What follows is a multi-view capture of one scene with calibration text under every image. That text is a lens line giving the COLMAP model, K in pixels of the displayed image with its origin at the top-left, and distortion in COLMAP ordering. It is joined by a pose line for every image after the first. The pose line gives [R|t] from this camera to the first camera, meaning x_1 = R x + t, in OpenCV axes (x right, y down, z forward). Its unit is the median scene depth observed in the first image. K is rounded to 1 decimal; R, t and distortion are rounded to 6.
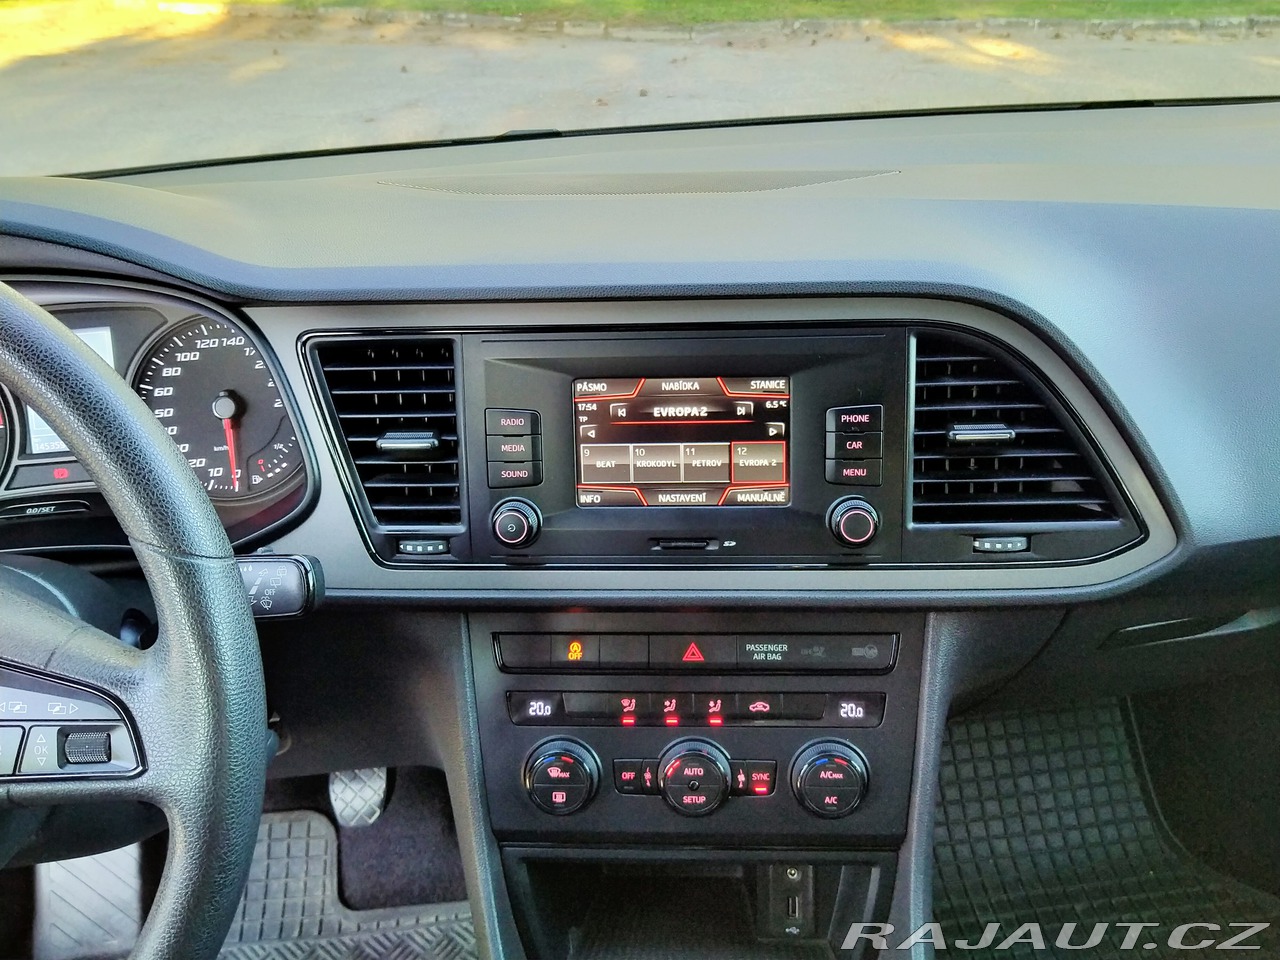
lens RADIAL K [[1040.2, 0, 649.3], [0, 1040.2, 434.6], [0, 0, 1]] dist [0.105677, -0.187812]
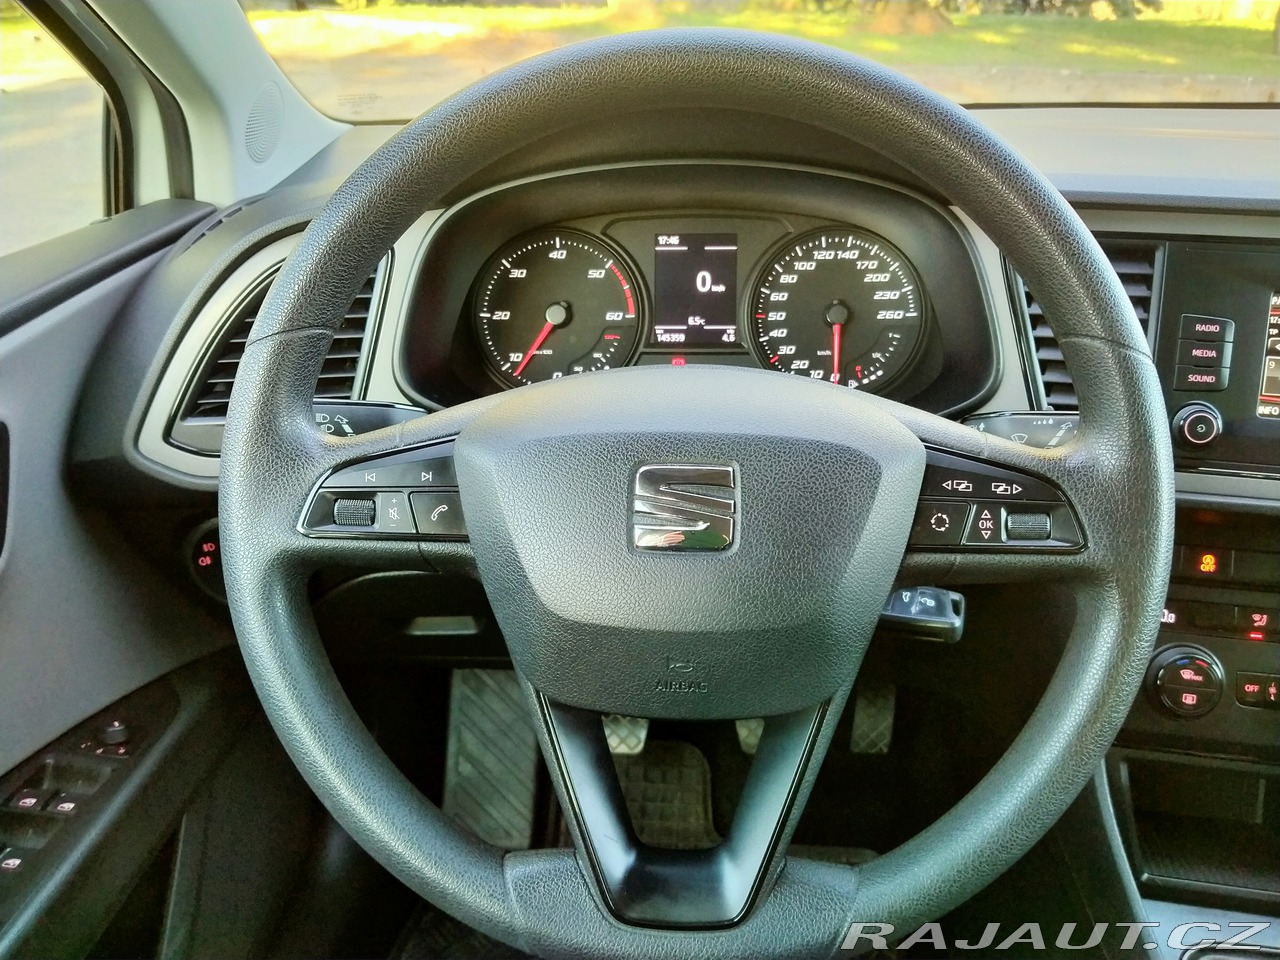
lens RADIAL K [[1020.1, 0, 654.7], [0, 1020.1, 443.1], [0, 0, 1]] dist [0.055680, -0.103439]
pose [[0.989541, 0.088779, -0.113695, -0.500438], [-0.091161, 0.995709, -0.015919, 0.153521], [0.111794, 0.026117, 0.993388, -0.069392]]
